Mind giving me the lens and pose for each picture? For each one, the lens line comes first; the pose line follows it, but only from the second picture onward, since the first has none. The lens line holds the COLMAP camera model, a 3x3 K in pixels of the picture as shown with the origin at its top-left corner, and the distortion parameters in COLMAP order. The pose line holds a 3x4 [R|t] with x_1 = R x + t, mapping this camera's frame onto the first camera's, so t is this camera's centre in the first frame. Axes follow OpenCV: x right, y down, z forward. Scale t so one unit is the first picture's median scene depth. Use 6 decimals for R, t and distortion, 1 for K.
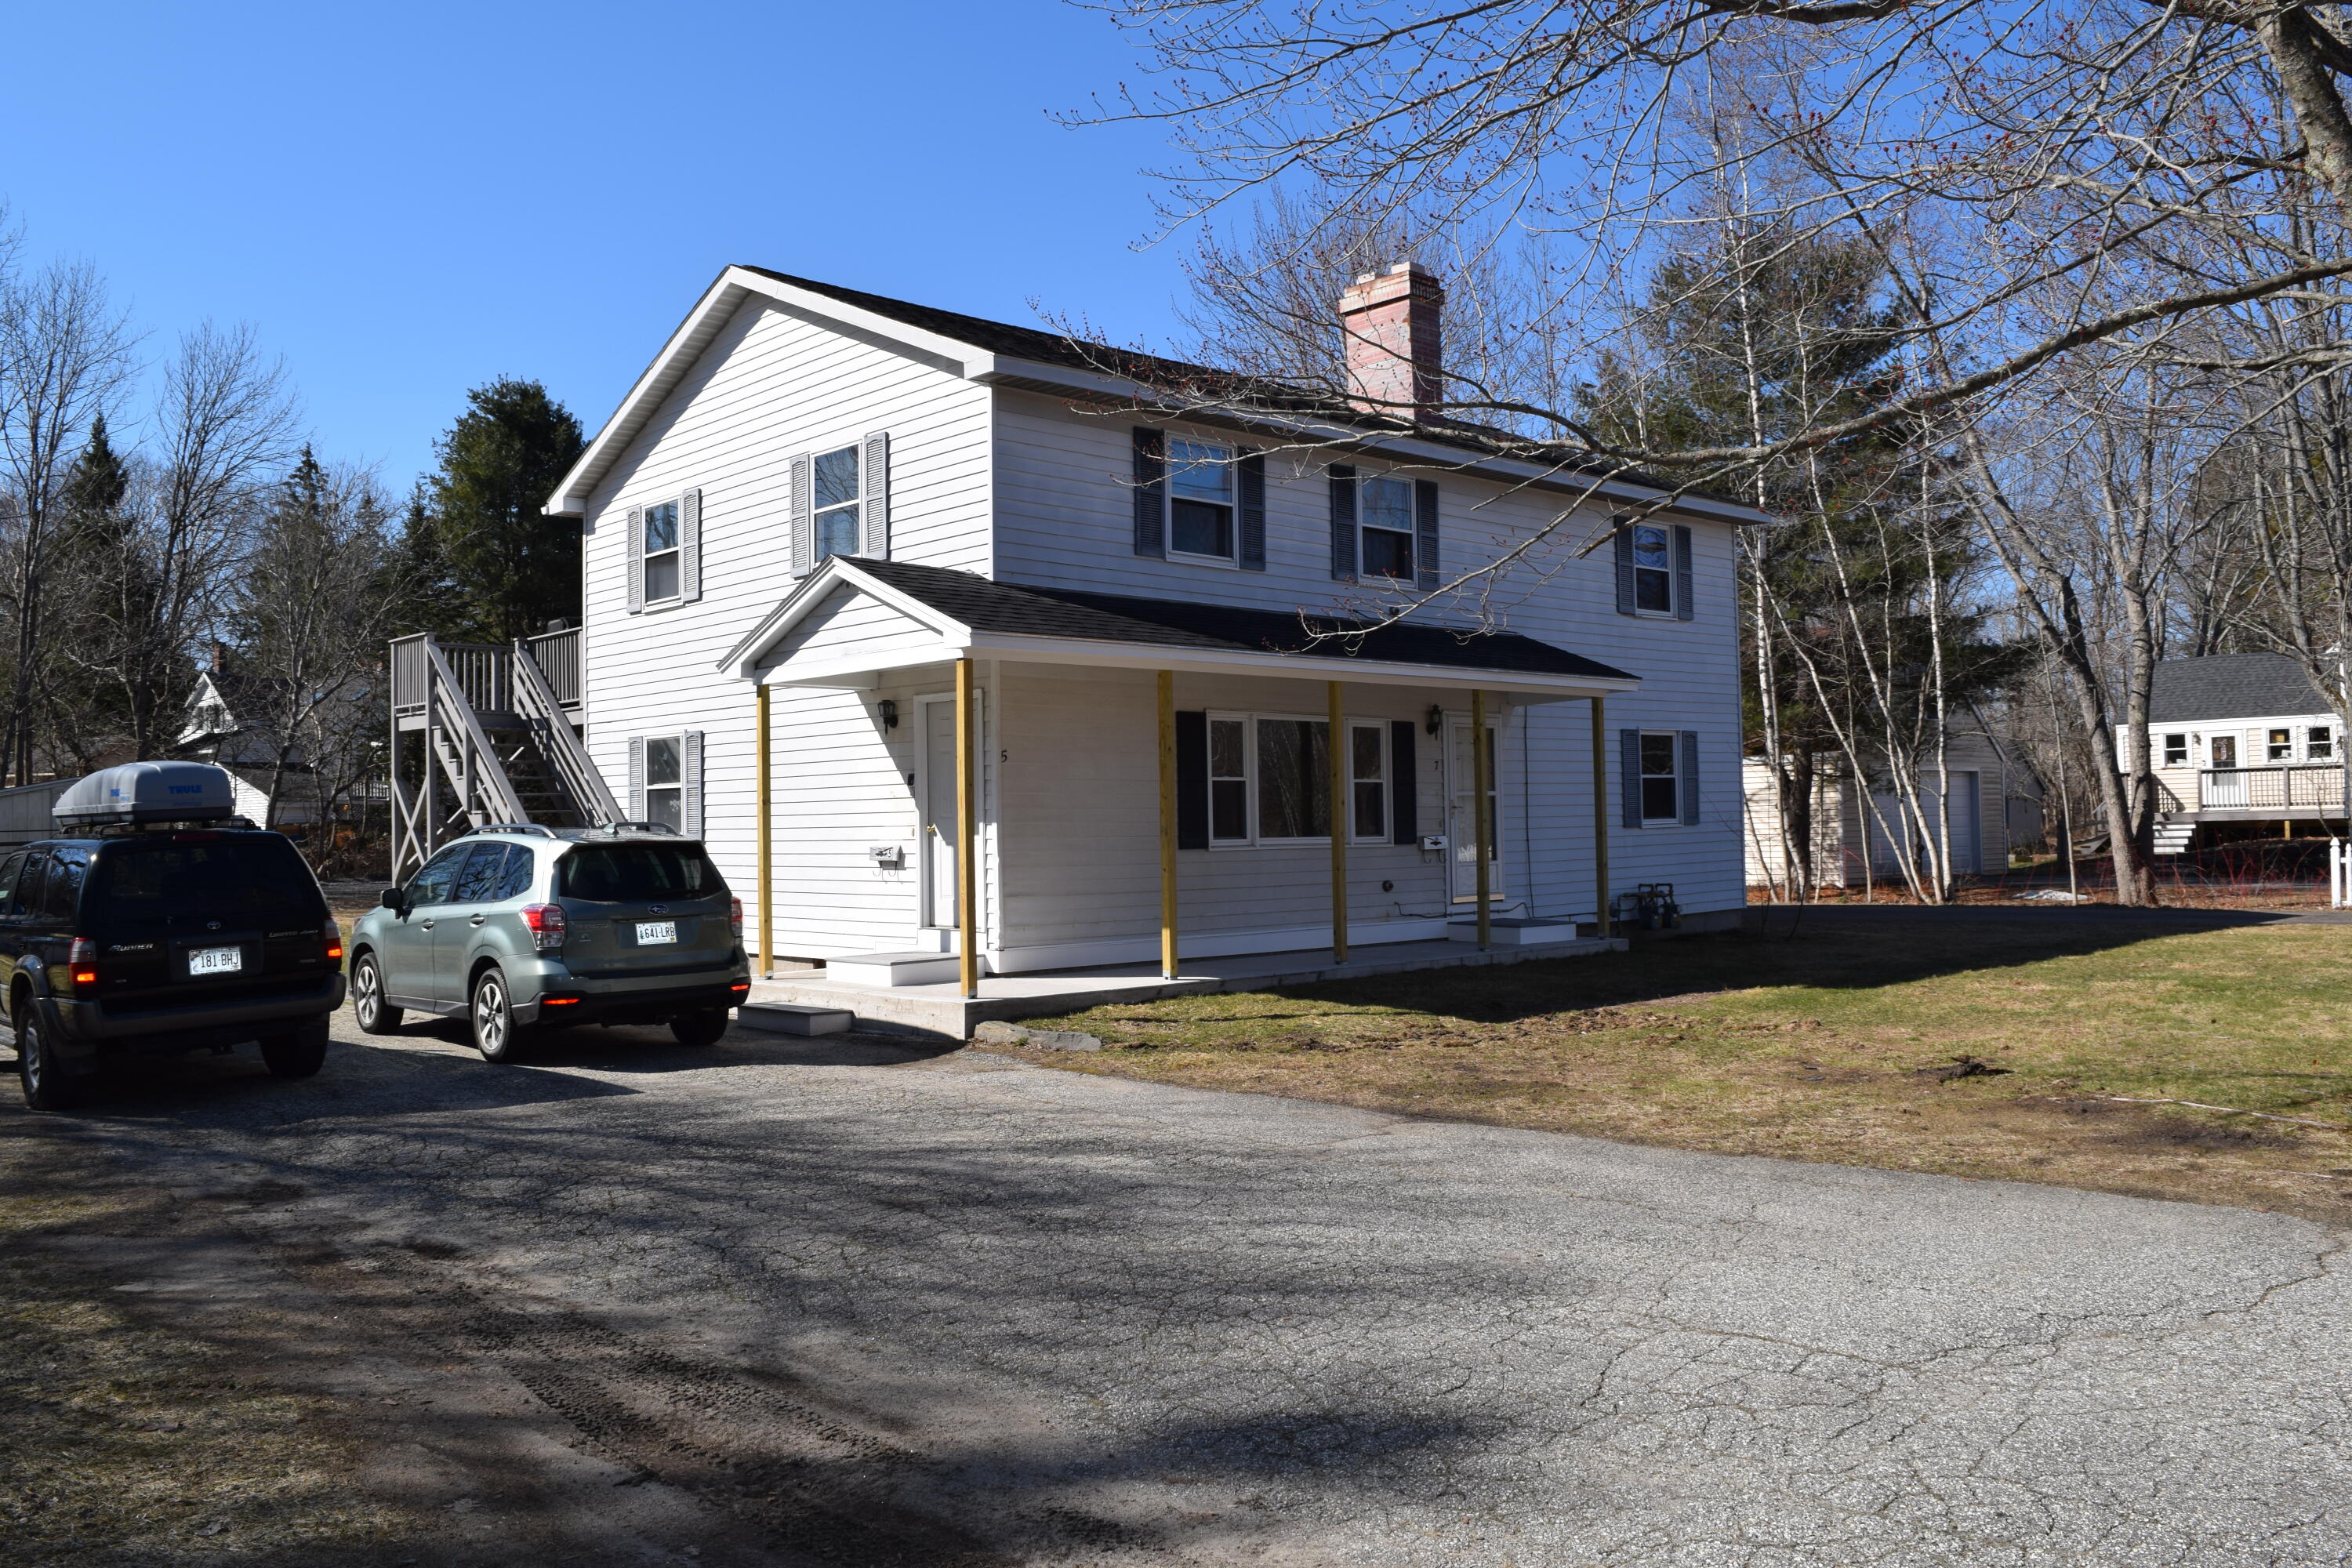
lens RADIAL K [[1849.4, 0, 1178.7], [0, 1849.4, 787.7], [0, 0, 1]] dist [-0.093262, 0.016057]
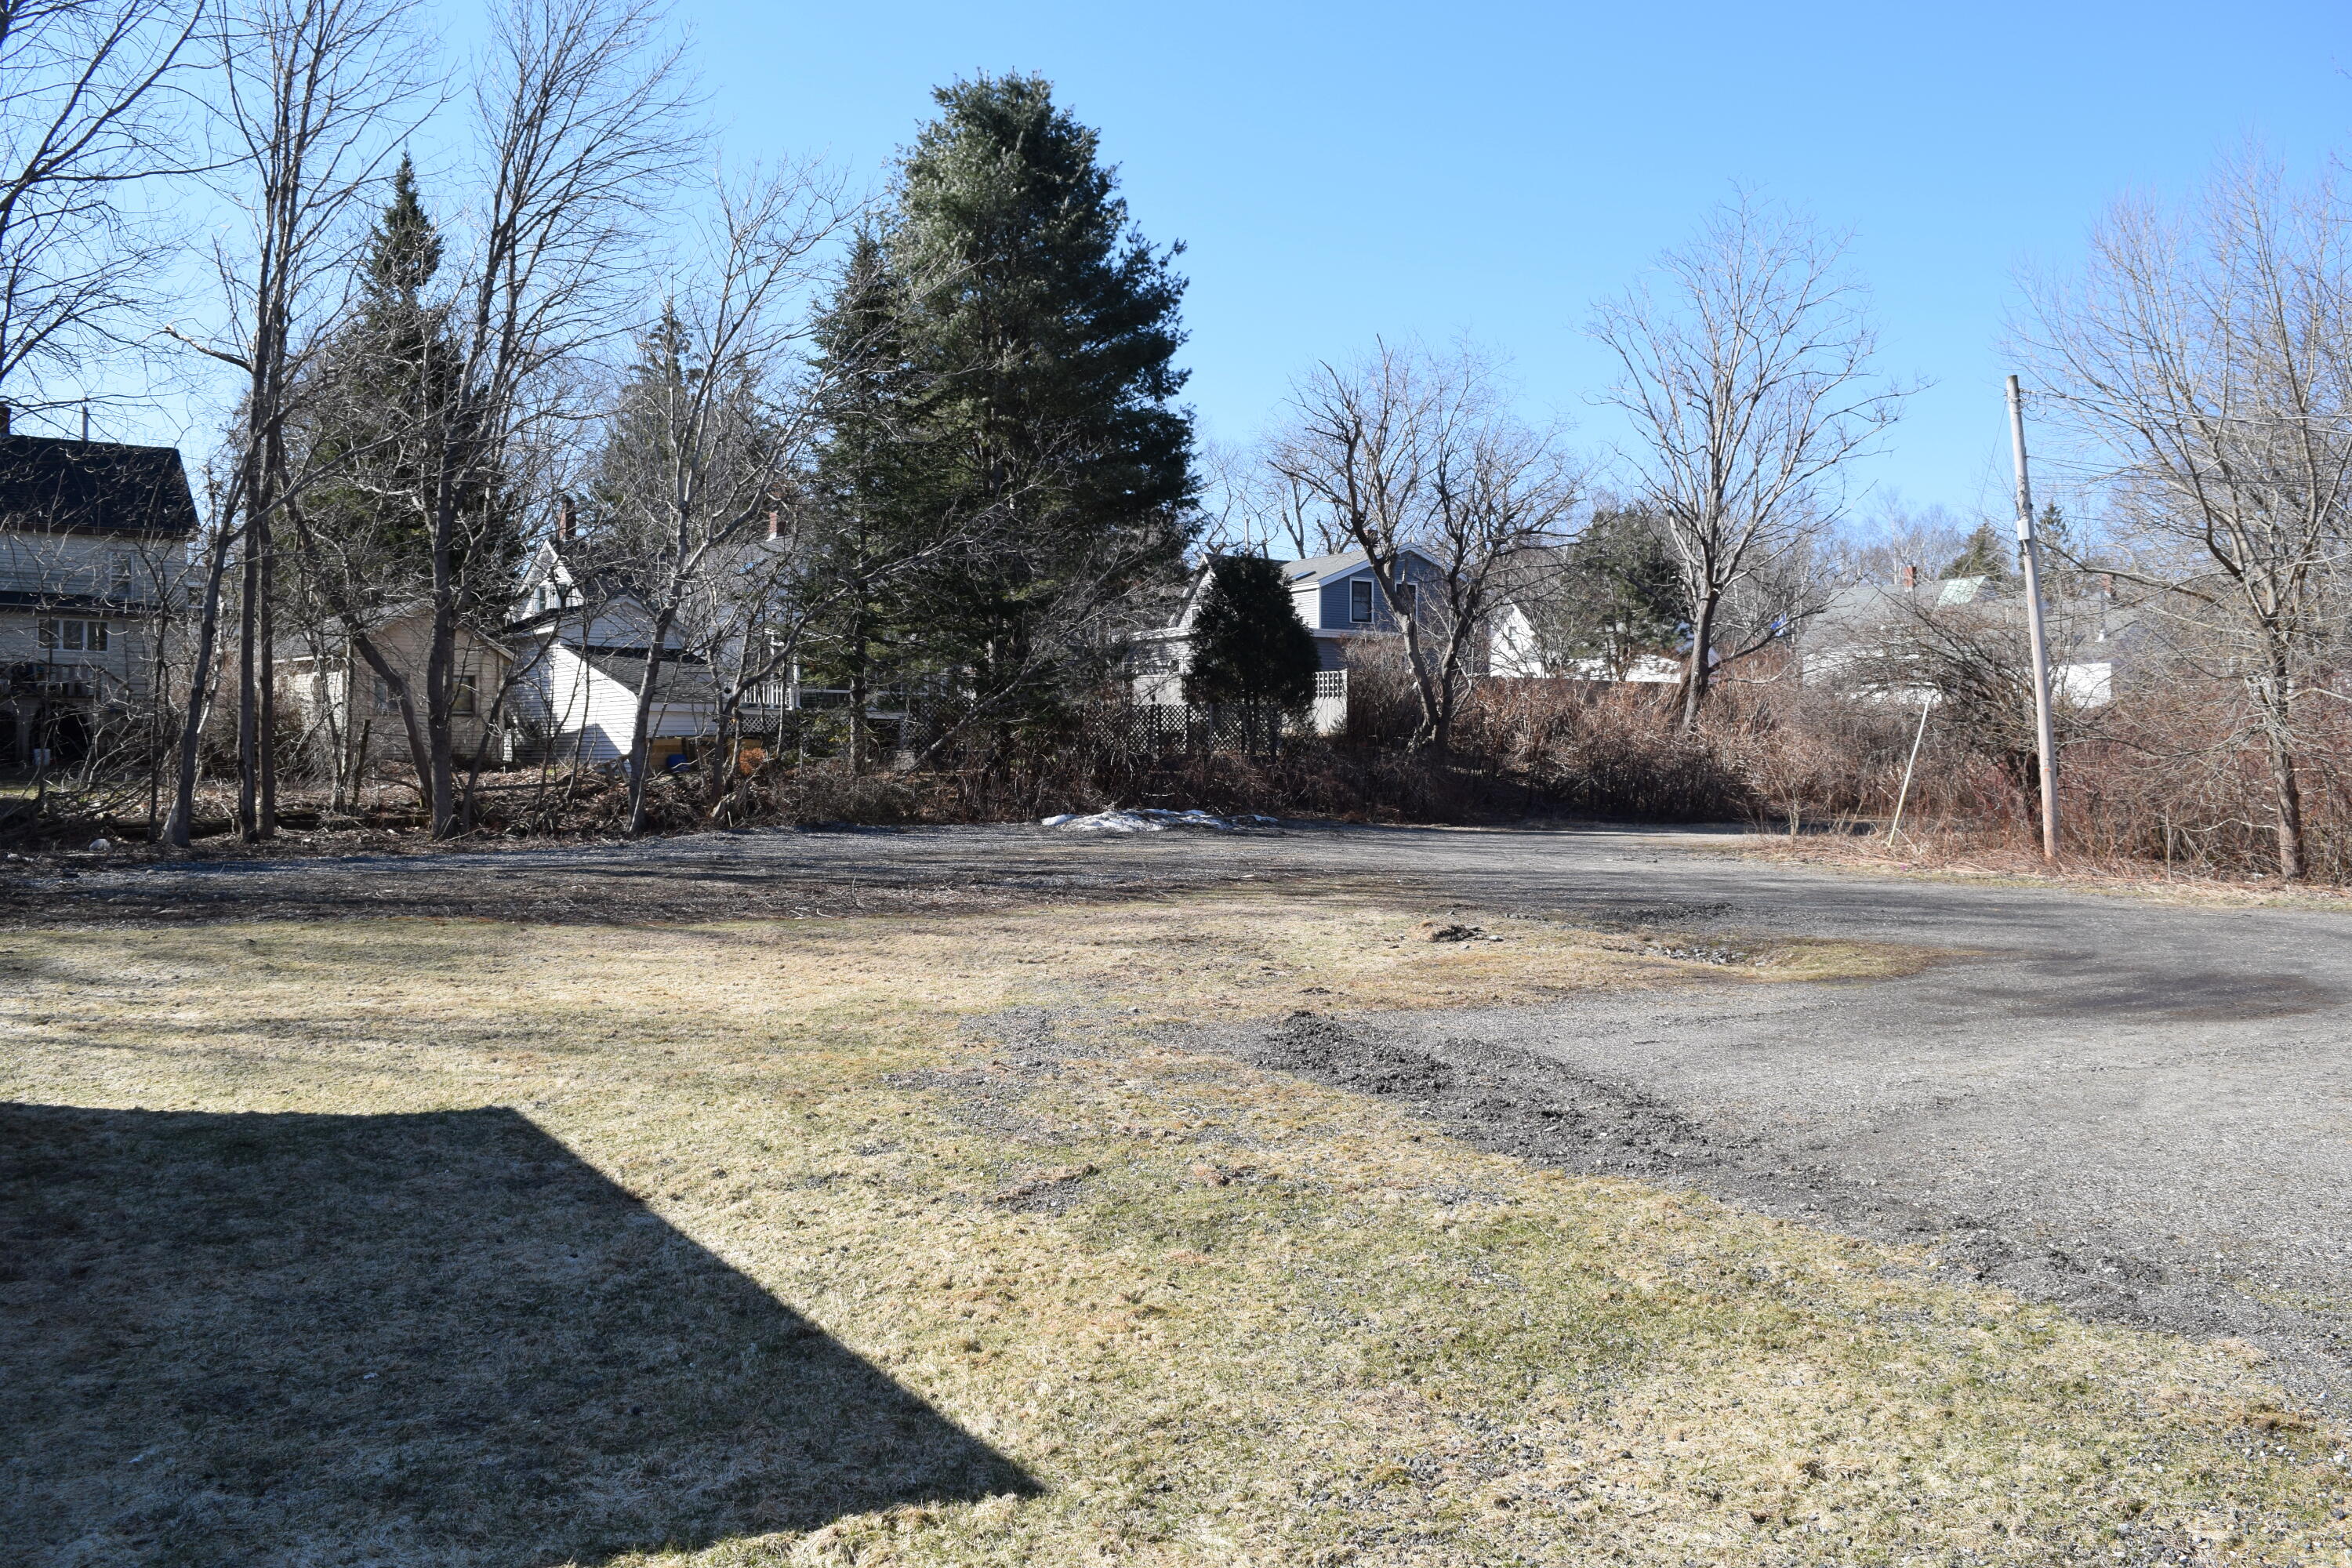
lens RADIAL K [[1849.4, 0, 1220.5], [0, 1849.4, 779.3], [0, 0, 1]] dist [-0.093262, 0.016057]
pose [[0.989333, 0.018781, -0.144456, -0.638011], [-0.015265, 0.999561, 0.025411, 0.049063], [0.144870, -0.022935, 0.989185, 1.204890]]
